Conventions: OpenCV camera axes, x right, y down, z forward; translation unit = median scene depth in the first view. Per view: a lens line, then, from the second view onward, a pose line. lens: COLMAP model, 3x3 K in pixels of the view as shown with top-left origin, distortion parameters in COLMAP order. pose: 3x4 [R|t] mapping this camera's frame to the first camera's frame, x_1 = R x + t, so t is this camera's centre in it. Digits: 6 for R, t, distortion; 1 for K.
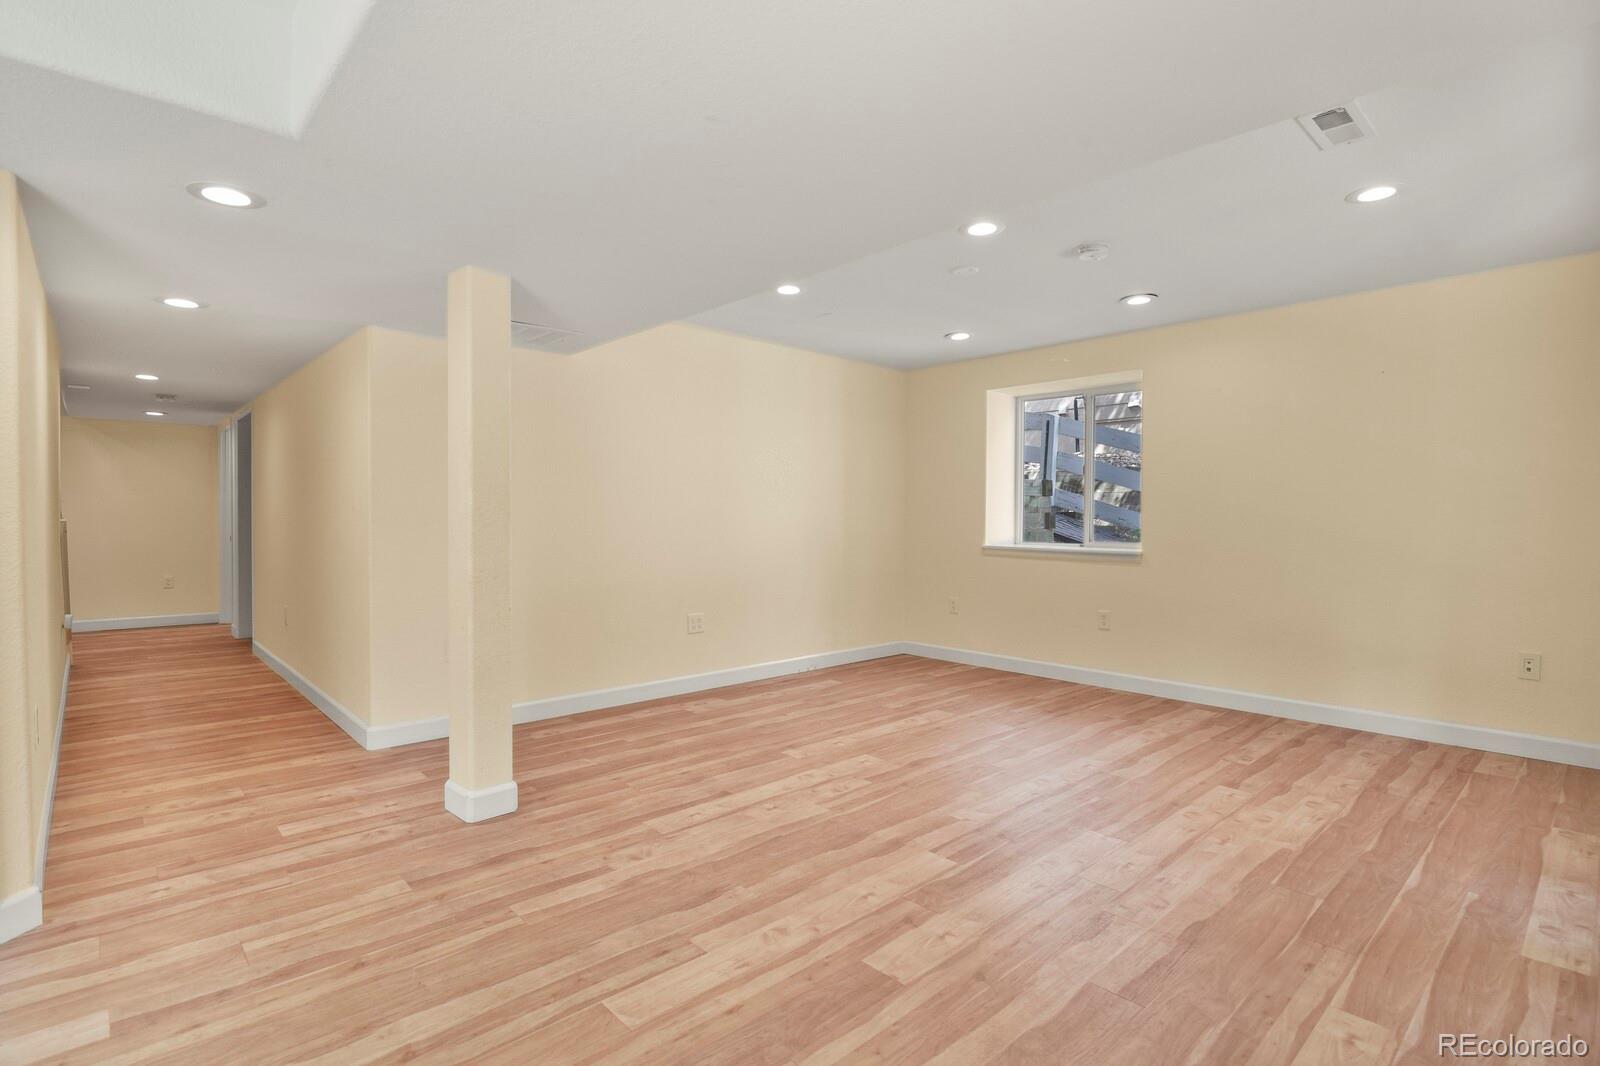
lens RADIAL K [[780.8, 0, 807.0], [0, 780.8, 527.6], [0, 0, 1]] dist [-0.008587, -0.001913]
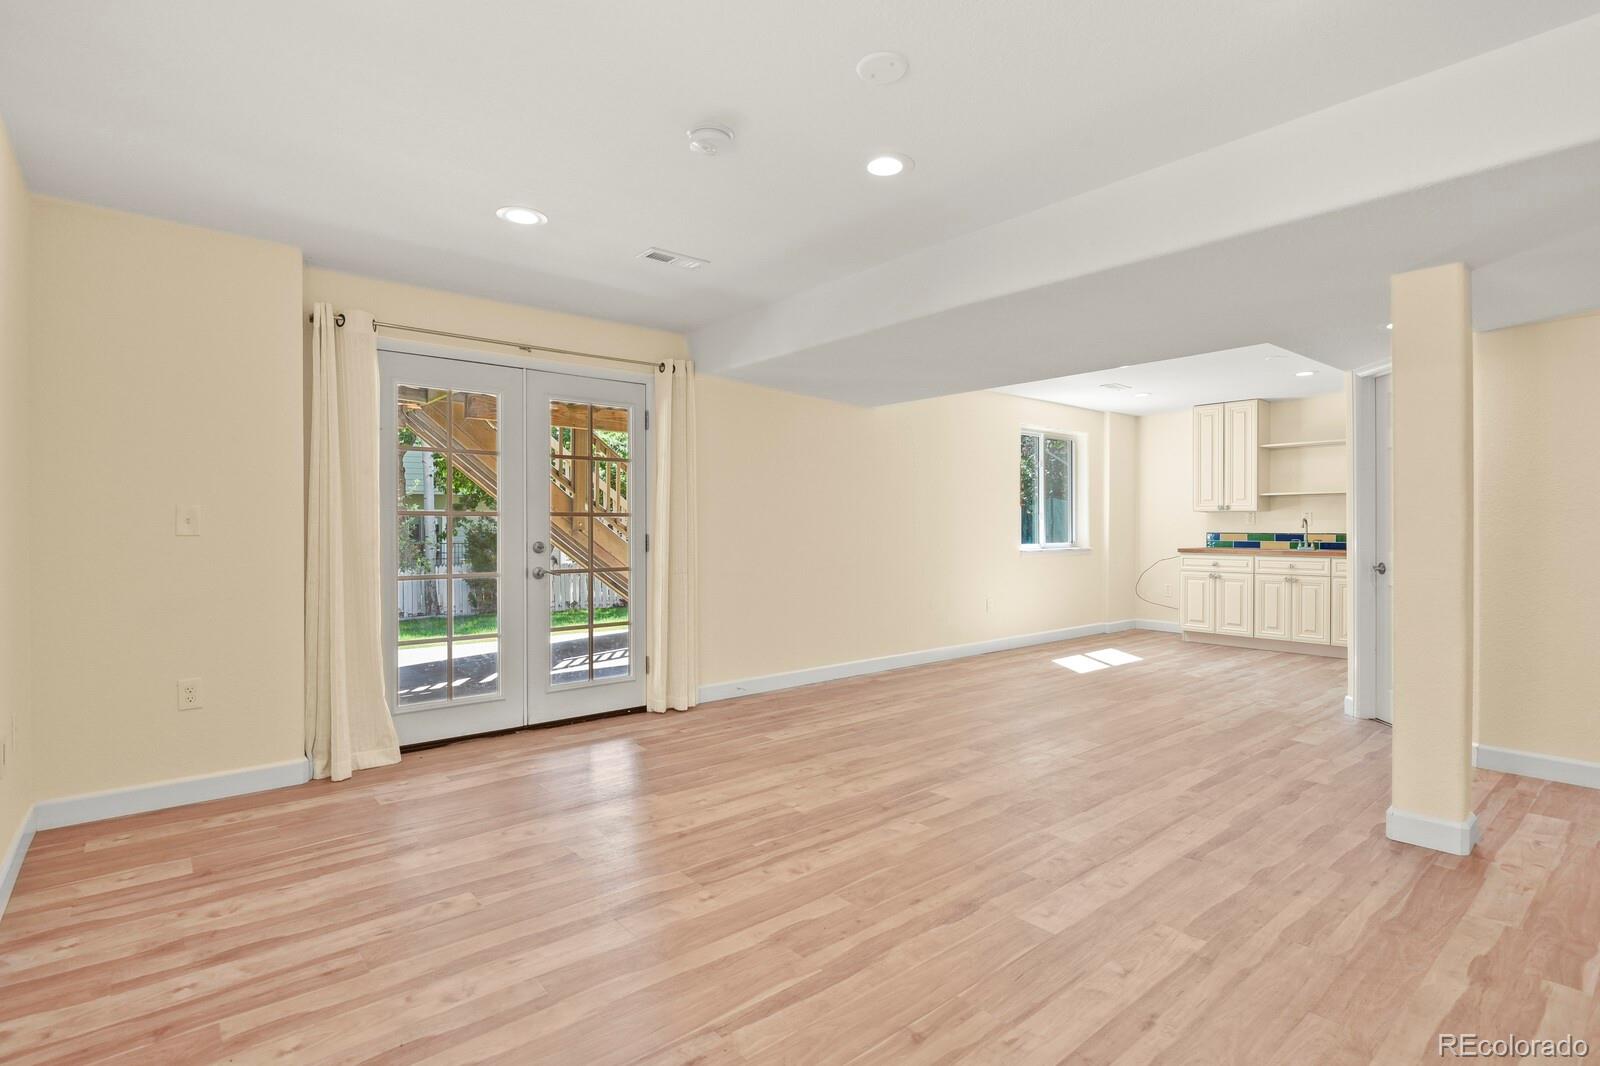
lens RADIAL K [[780.8, 0, 799.3], [0, 780.8, 526.3], [0, 0, 1]] dist [-0.008587, -0.001913]
pose [[-0.998593, -0.003509, 0.052920, 0.303735], [-0.002693, 0.999876, 0.015486, -0.029636], [-0.052967, 0.015322, -0.998479, 2.041821]]
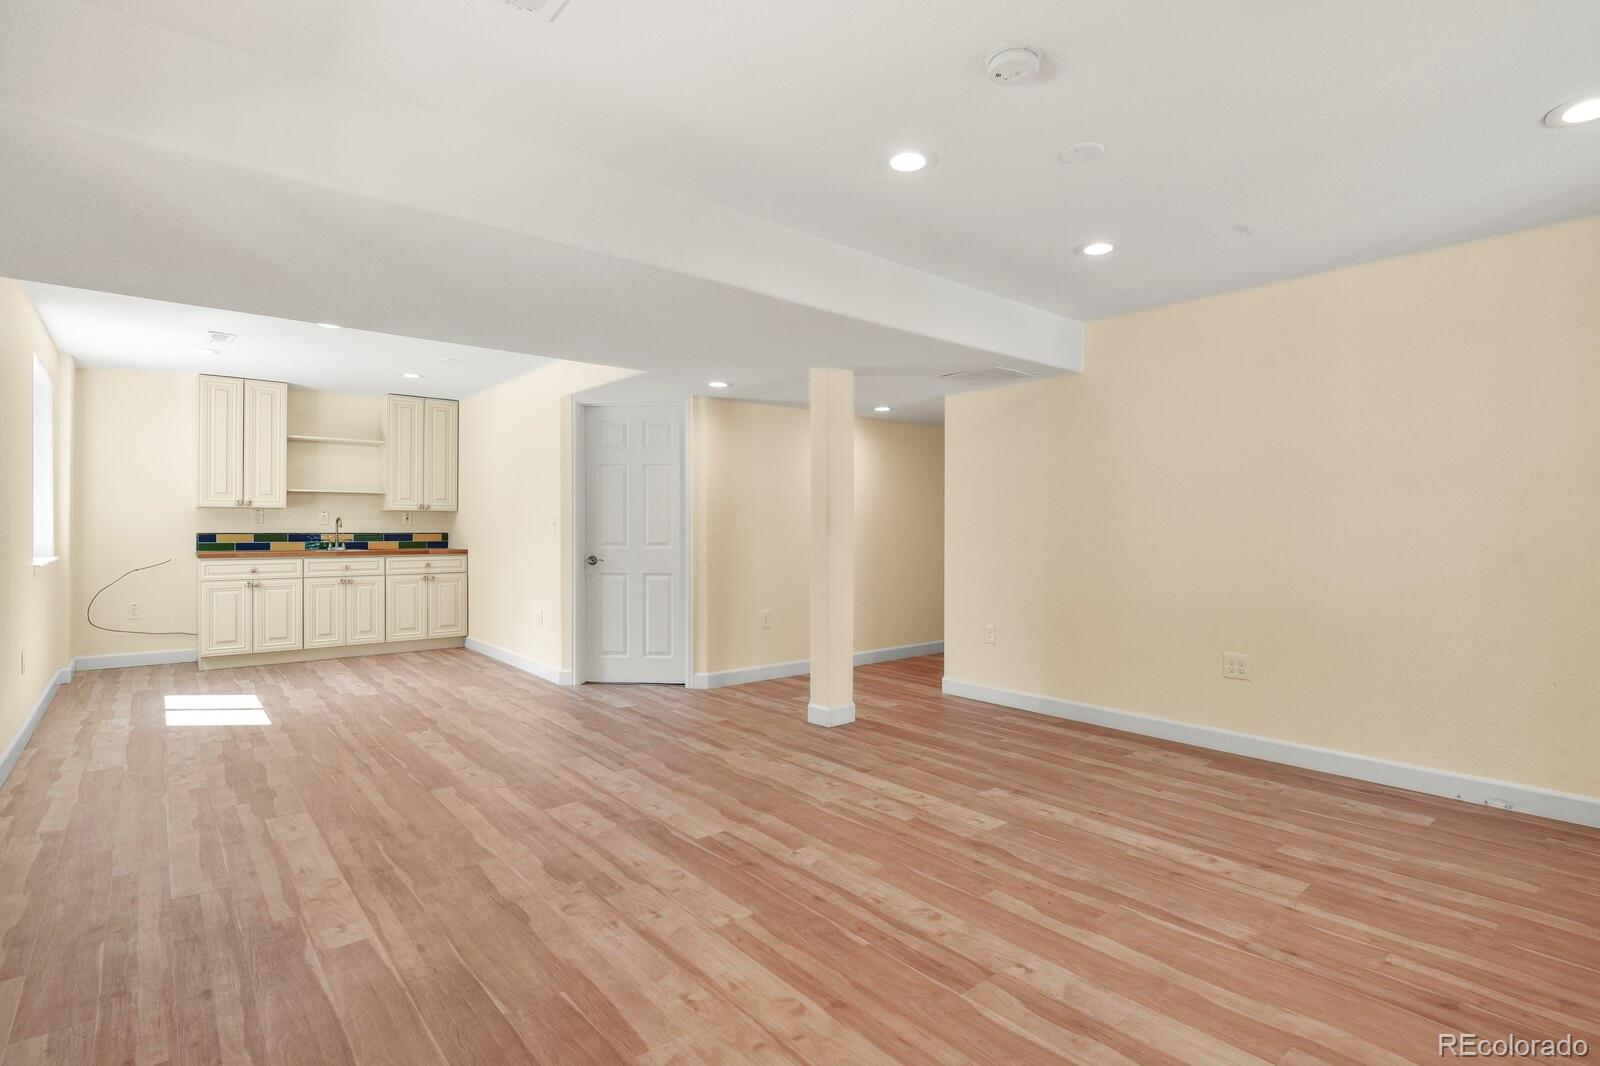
lens RADIAL K [[780.8, 0, 816.7], [0, 780.8, 535.7], [0, 0, 1]] dist [-0.008587, -0.001913]
pose [[-0.040972, 0.007996, -0.999128, 1.142806], [-0.018668, 0.999787, 0.008767, -0.013160], [0.998986, 0.019011, -0.040814, 1.067112]]
